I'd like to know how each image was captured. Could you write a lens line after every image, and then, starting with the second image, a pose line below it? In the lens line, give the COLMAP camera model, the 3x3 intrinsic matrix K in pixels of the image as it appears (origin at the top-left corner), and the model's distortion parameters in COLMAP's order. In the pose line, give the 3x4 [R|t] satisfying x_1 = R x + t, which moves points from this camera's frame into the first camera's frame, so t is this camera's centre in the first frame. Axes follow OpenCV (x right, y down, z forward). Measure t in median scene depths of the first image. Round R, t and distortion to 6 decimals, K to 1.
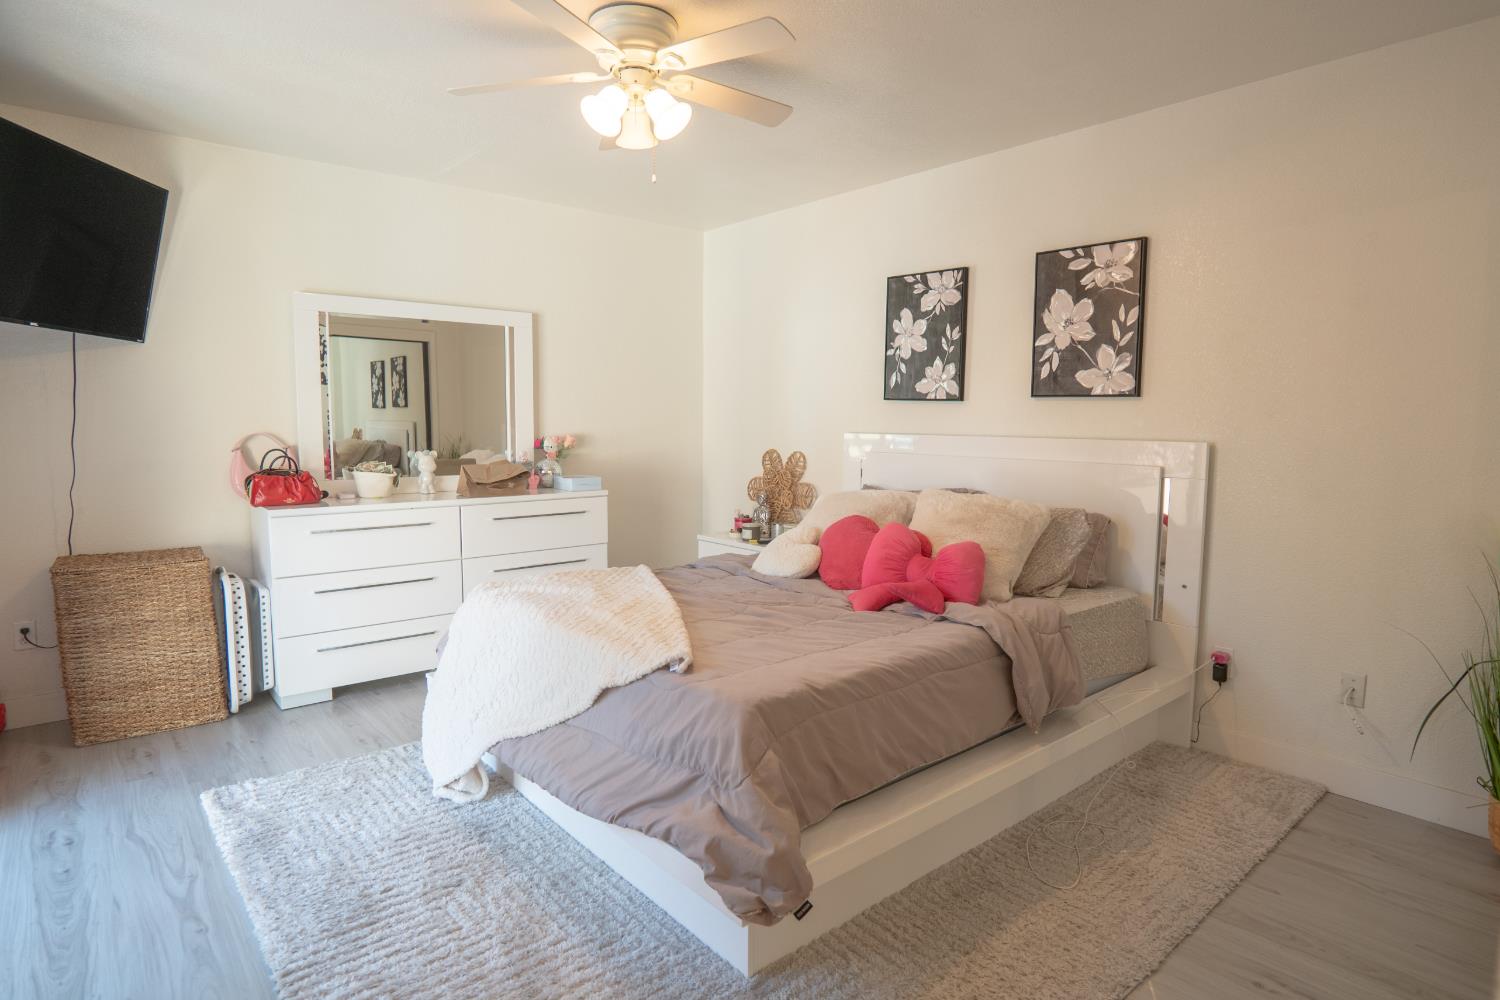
lens RADIAL K [[817.1, 0, 751.0], [0, 817.1, 492.1], [0, 0, 1]] dist [-0.024478, 0.001001]
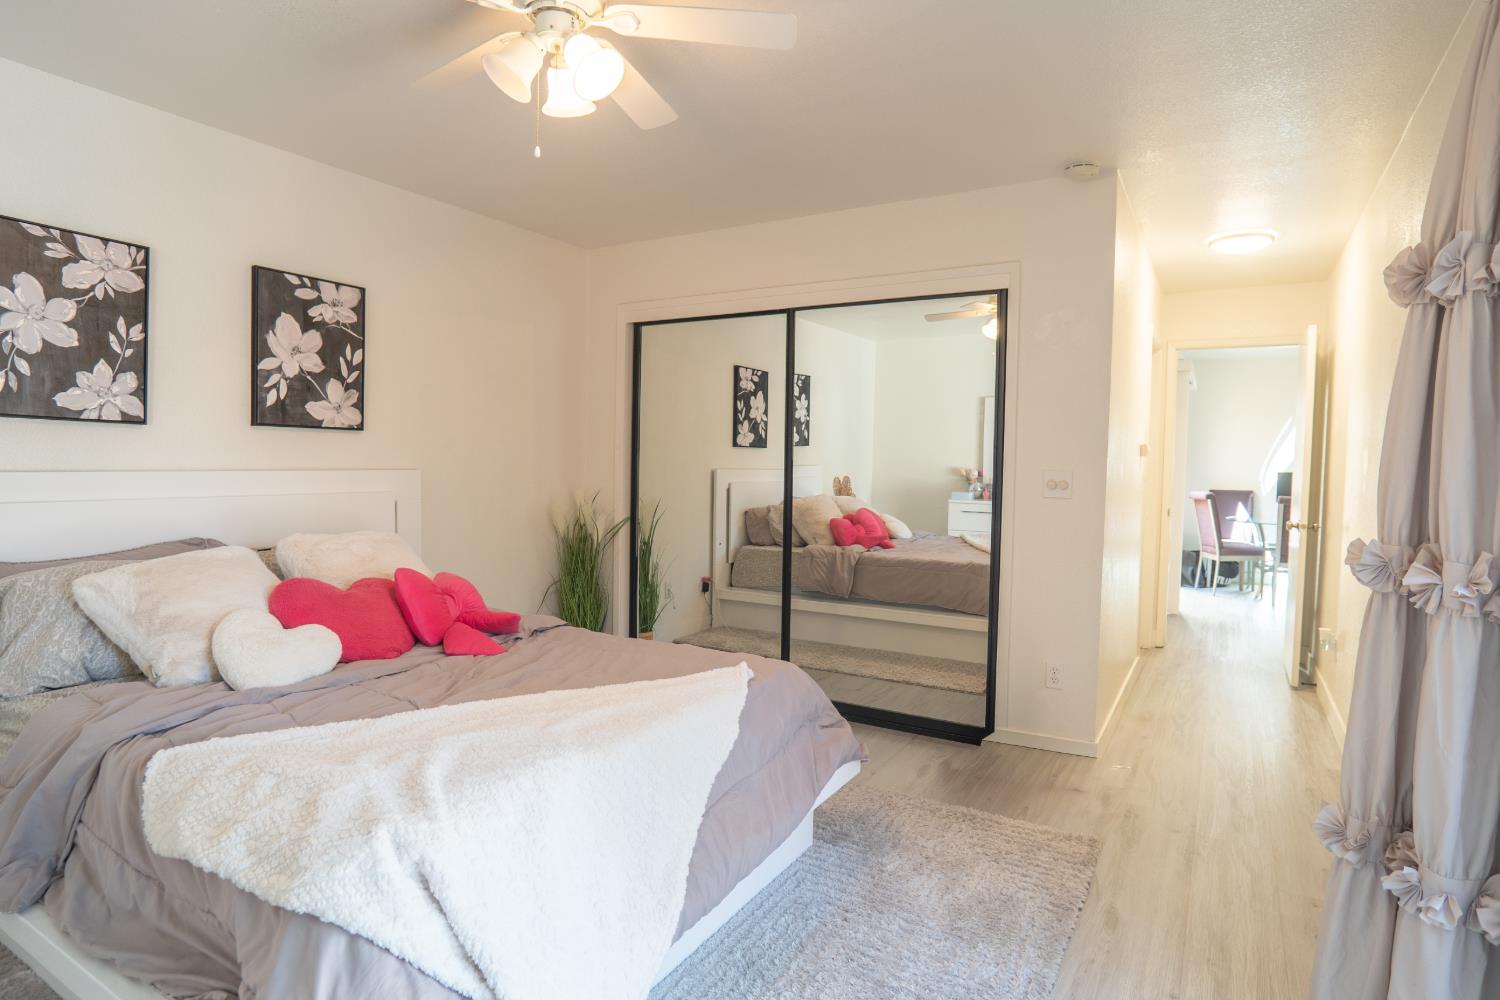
lens RADIAL K [[817.1, 0, 751.0], [0, 817.1, 492.1], [0, 0, 1]] dist [-0.024478, 0.001001]
pose [[-0.322780, -0.054019, 0.944931, -0.687889], [0.063143, 0.994917, 0.078446, -0.081263], [-0.944365, 0.084986, -0.317728, 0.795558]]
